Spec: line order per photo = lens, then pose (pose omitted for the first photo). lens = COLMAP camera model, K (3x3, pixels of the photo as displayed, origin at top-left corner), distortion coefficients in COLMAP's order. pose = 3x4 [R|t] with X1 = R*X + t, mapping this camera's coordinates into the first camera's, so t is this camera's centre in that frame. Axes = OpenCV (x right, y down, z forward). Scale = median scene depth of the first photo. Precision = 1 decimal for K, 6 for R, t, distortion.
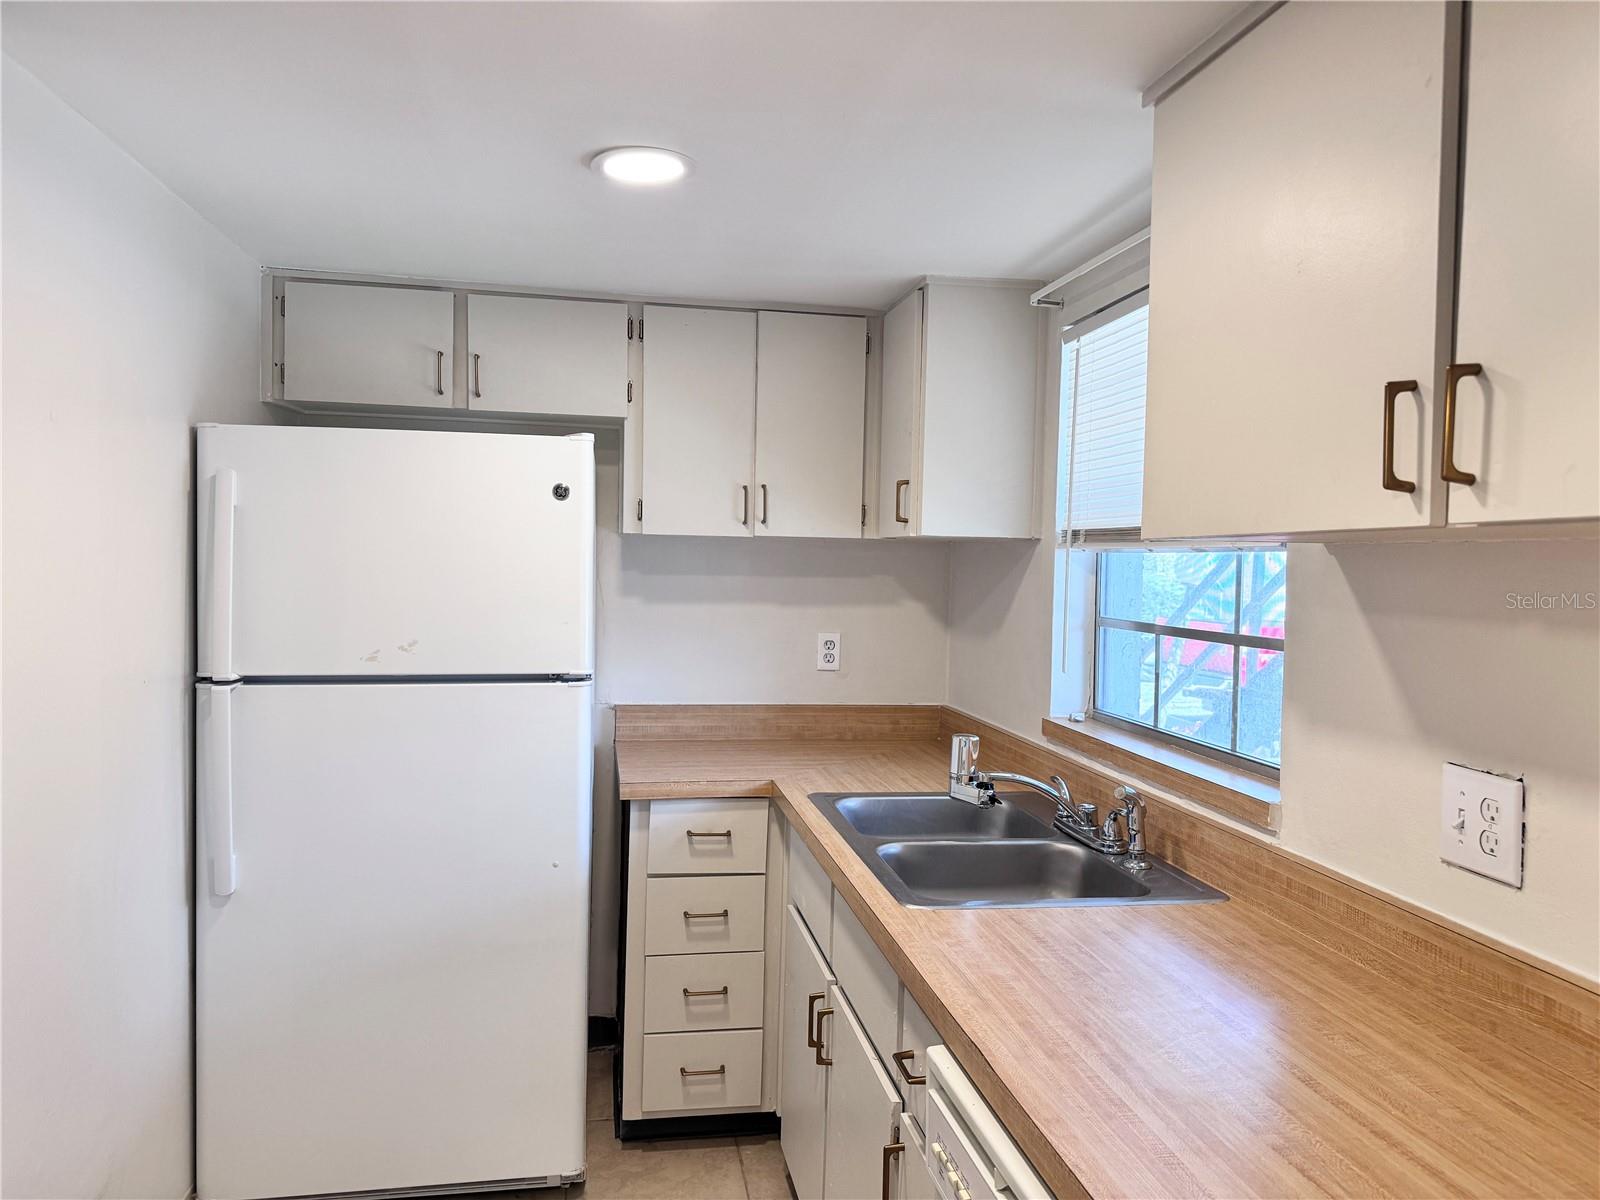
lens RADIAL K [[1131.3, 0, 806.2], [0, 1131.3, 596.2], [0, 0, 1]] dist [0.044394, -0.052033]
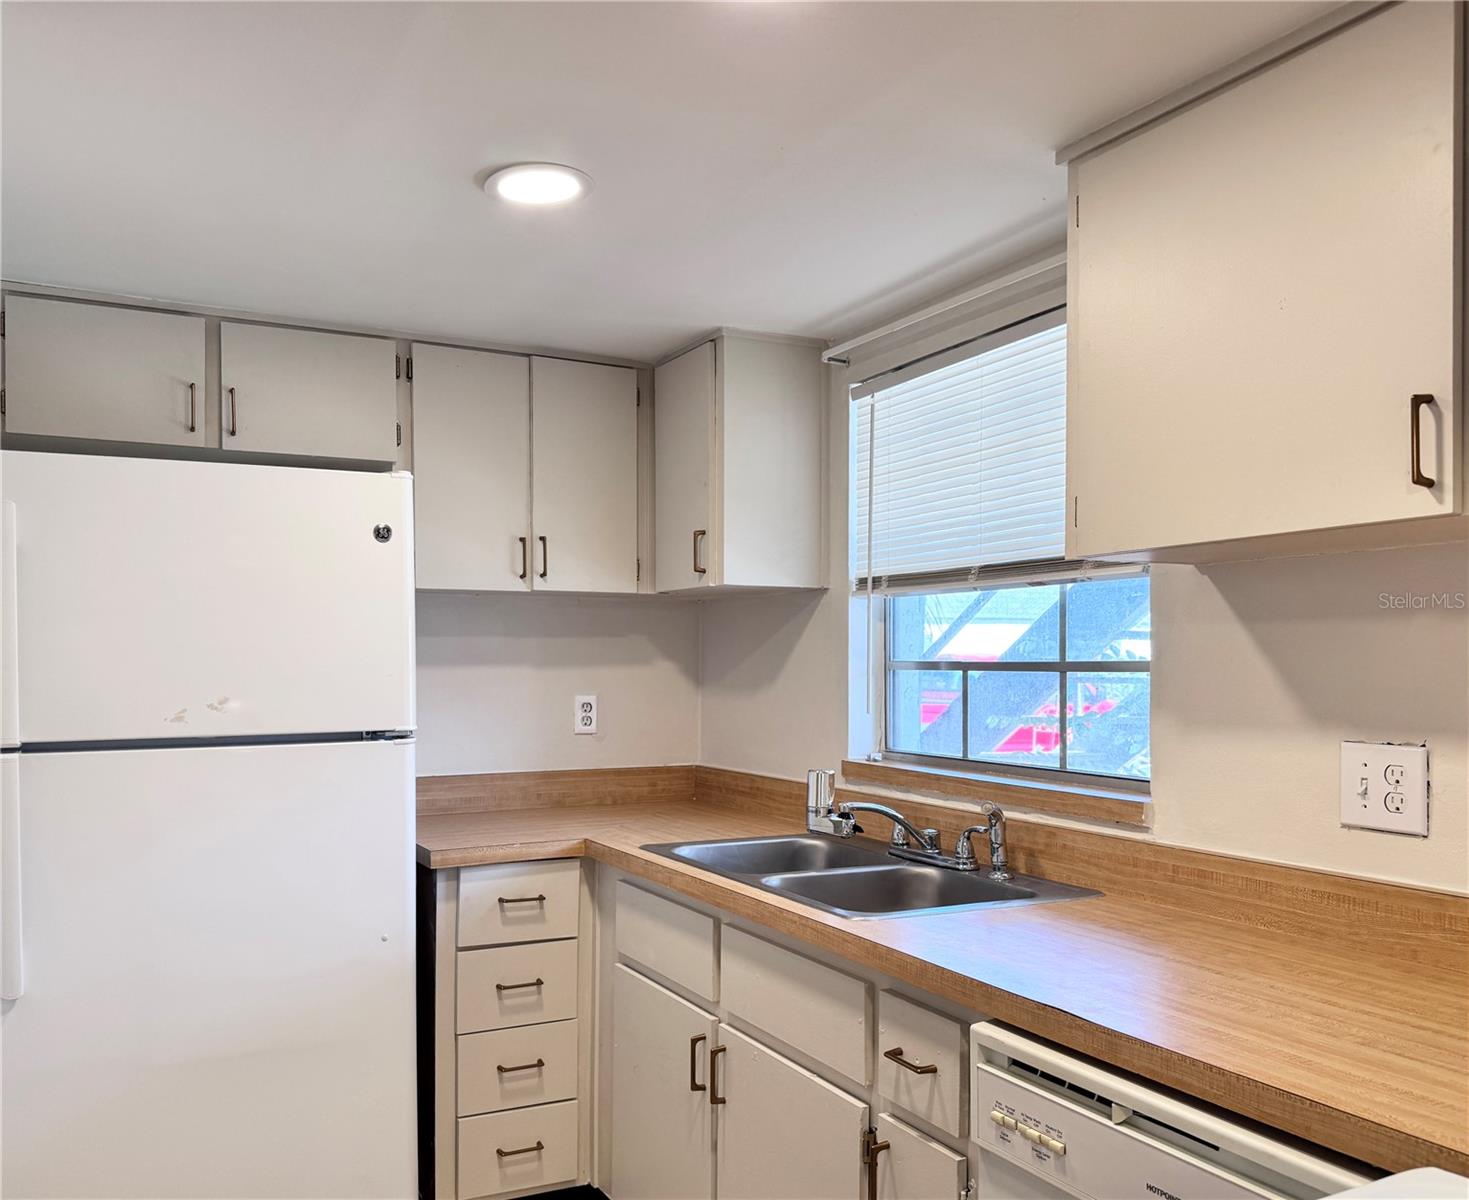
lens RADIAL K [[1185.7, 0, 670.0], [0, 1185.7, 674.2], [0, 0, 1]] dist [0.011924, 0.001602]
pose [[0.960756, -0.024449, 0.276314, -0.237372], [0.029857, 0.999436, -0.015381, 0.040494], [-0.275782, 0.023027, 0.960944, 0.007052]]
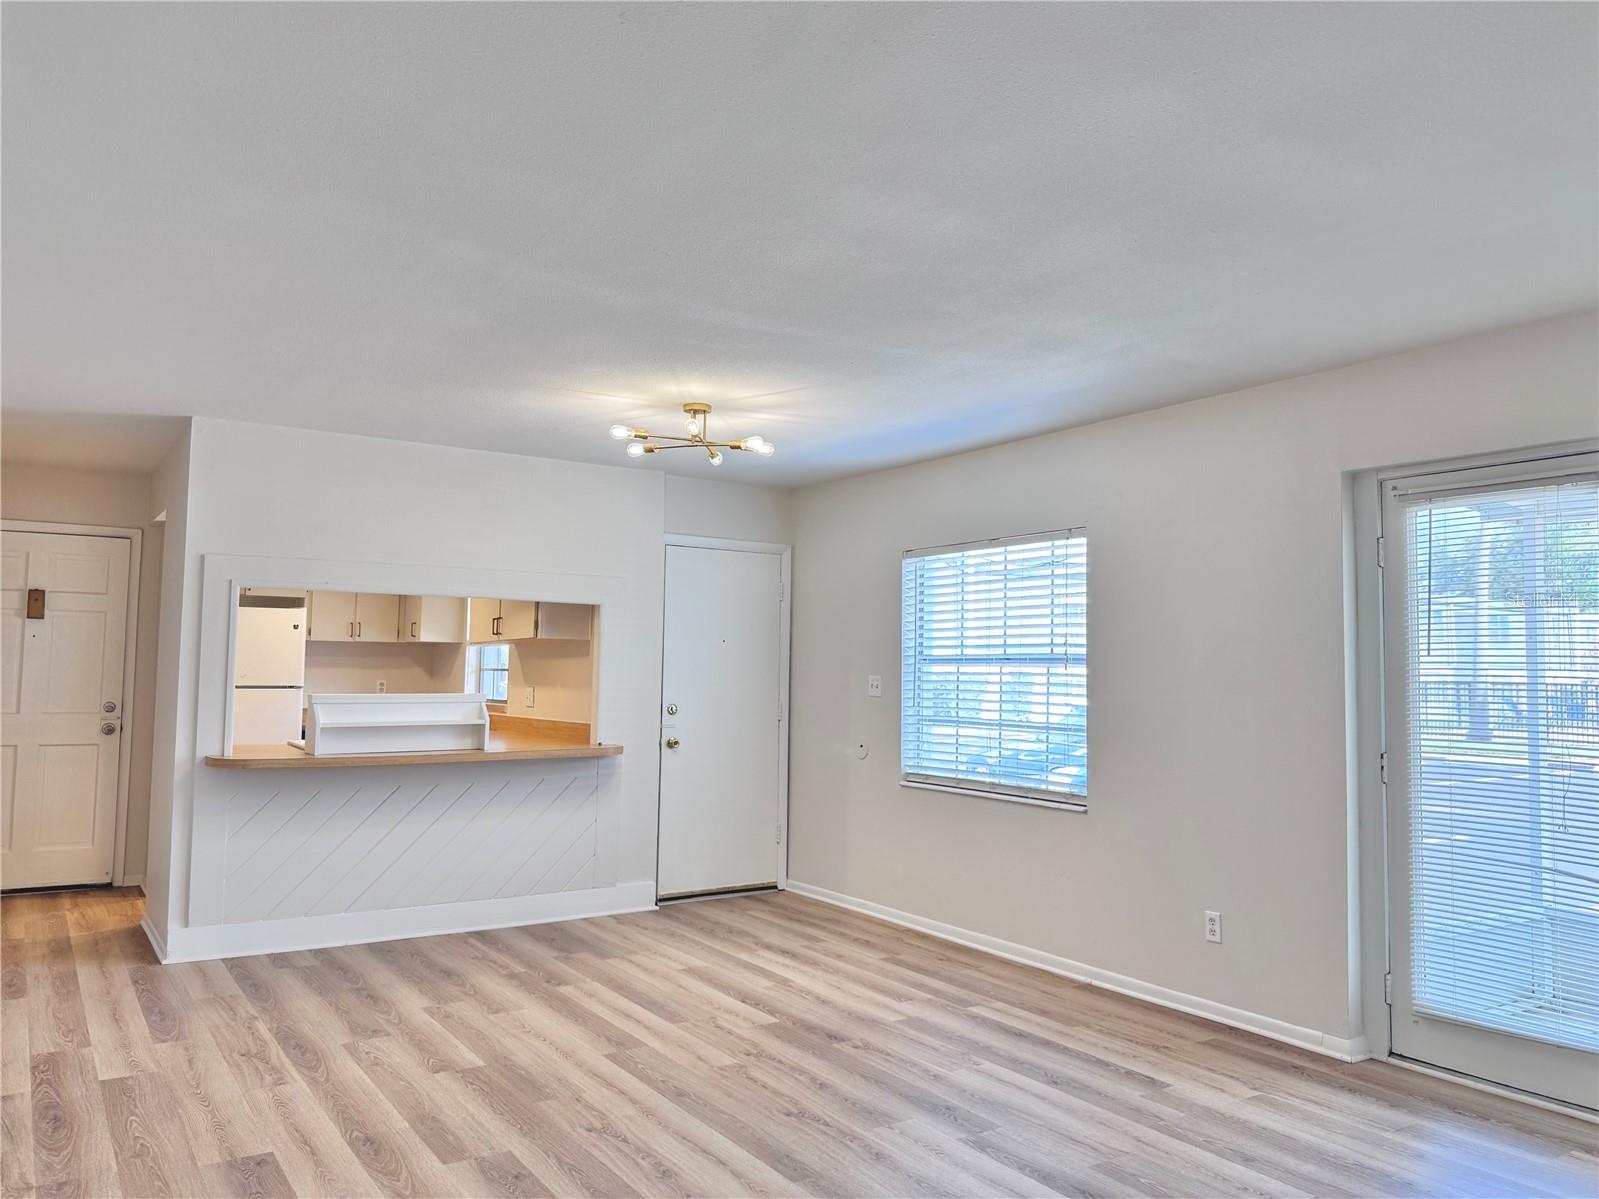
lens RADIAL K [[1185.6, 0, 816.2], [0, 1185.6, 596.3], [0, 0, 1]] dist [0.053919, -0.074800]
pose [[0.915378, 0.020645, 0.402065, -0.207994], [0.016518, 0.995917, -0.088745, 0.124427], [-0.402255, 0.087876, 0.911300, -2.301314]]
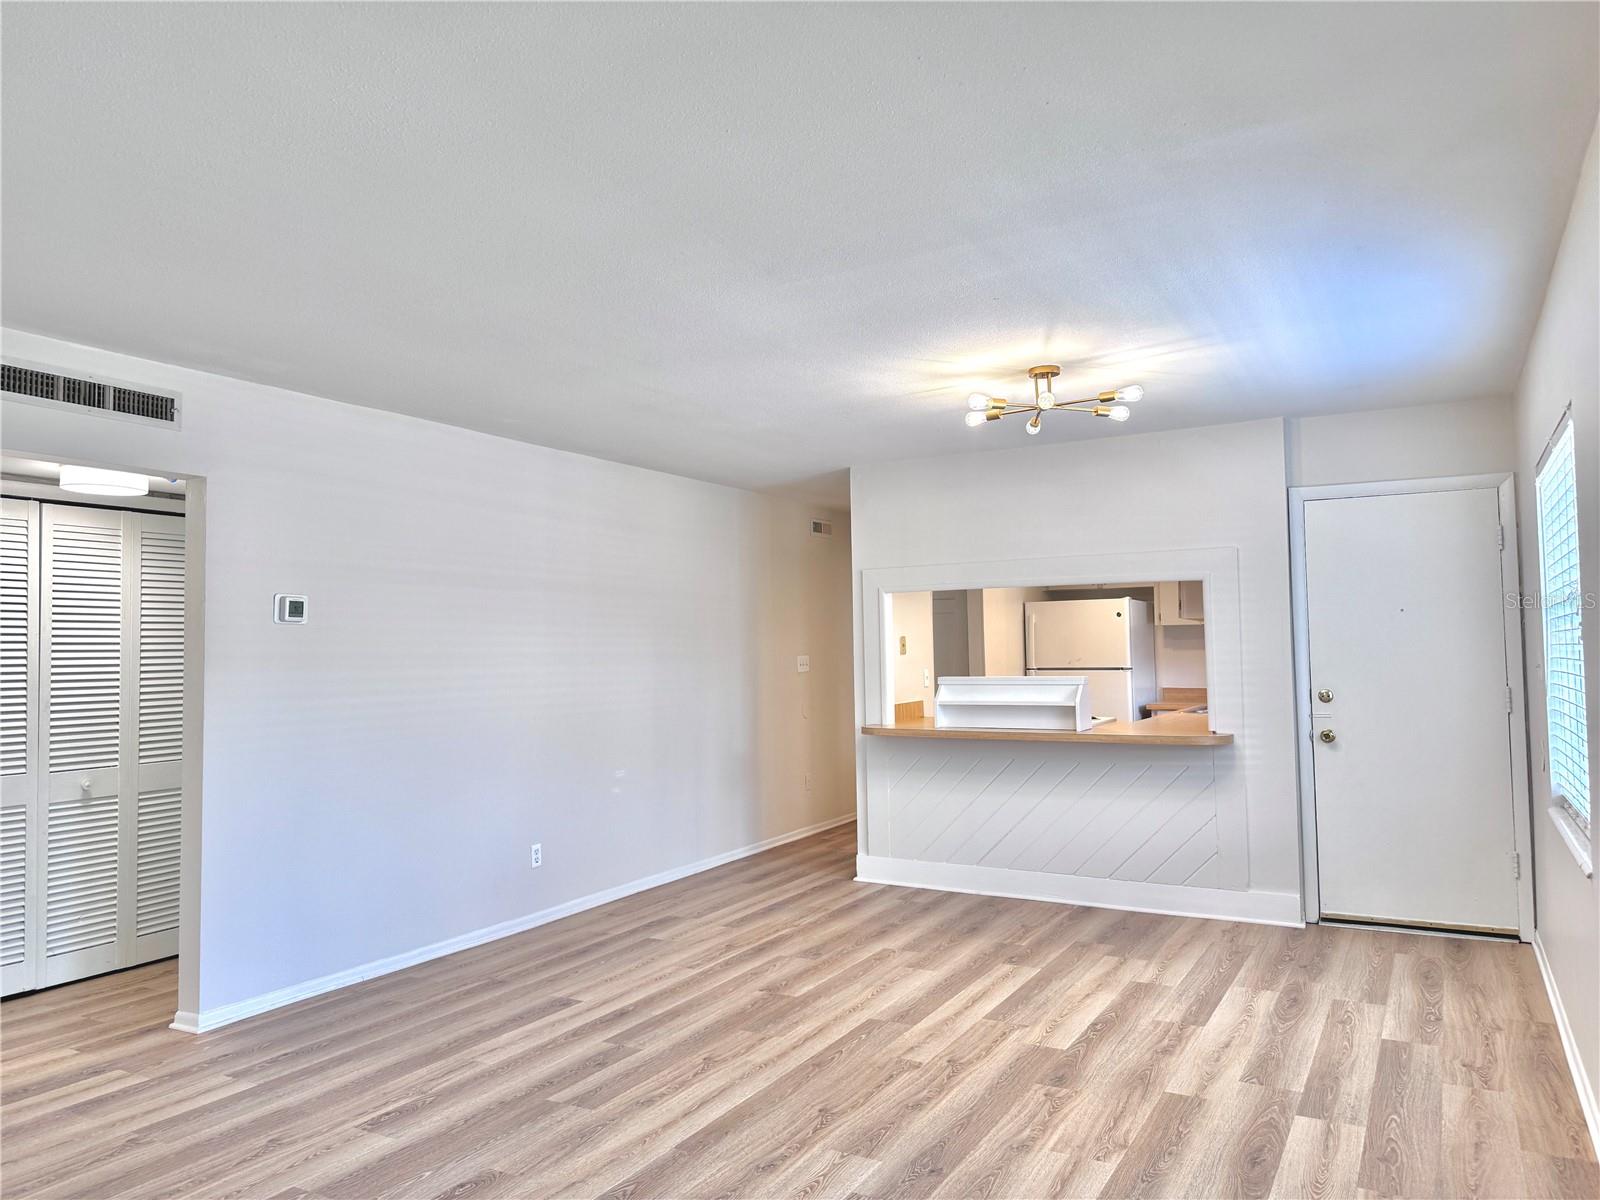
lens RADIAL K [[1131.3, 0, 806.2], [0, 1131.3, 596.2], [0, 0, 1]] dist [0.044394, -0.052033]
pose [[0.772611, -0.060921, -0.631950, 1.107706], [0.008049, 0.996245, -0.086199, 0.127360], [0.634829, 0.061512, 0.770200, -2.033921]]
